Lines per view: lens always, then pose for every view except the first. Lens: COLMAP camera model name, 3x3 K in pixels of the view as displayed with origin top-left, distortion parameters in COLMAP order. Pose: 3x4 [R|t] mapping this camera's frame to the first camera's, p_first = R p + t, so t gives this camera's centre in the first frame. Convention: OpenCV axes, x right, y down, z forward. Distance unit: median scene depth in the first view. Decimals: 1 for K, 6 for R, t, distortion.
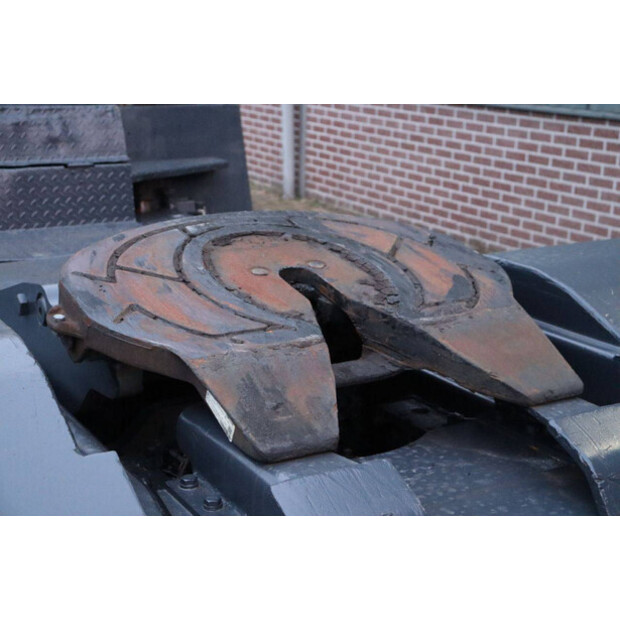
lens RADIAL K [[1036.1, 0, 310.8], [0, 1036.1, 311.2], [0, 0, 1]] dist [0.167982, 0.000000]
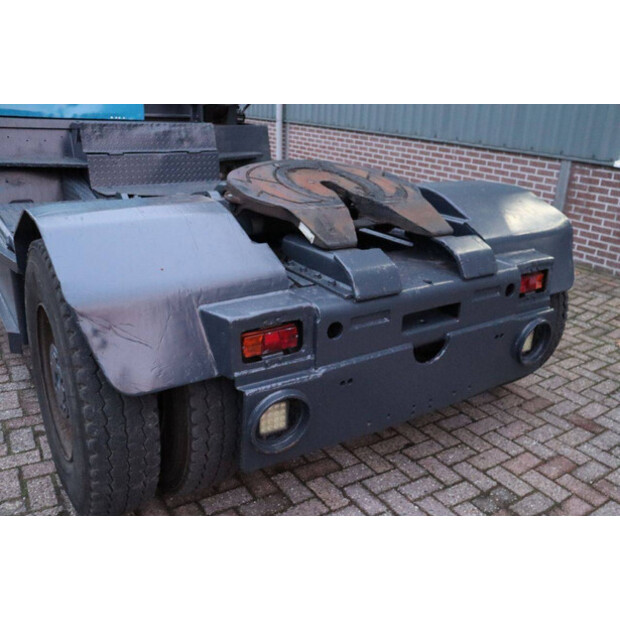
lens RADIAL K [[569.6, 0, 307.1], [0, 569.6, 306.6], [0, 0, 1]] dist [-0.091631, 0.000000]
pose [[0.998285, 0.005320, 0.058304, -0.055334], [-0.010186, 0.996458, 0.083475, 0.054773], [-0.057653, -0.083925, 0.994803, -0.100711]]
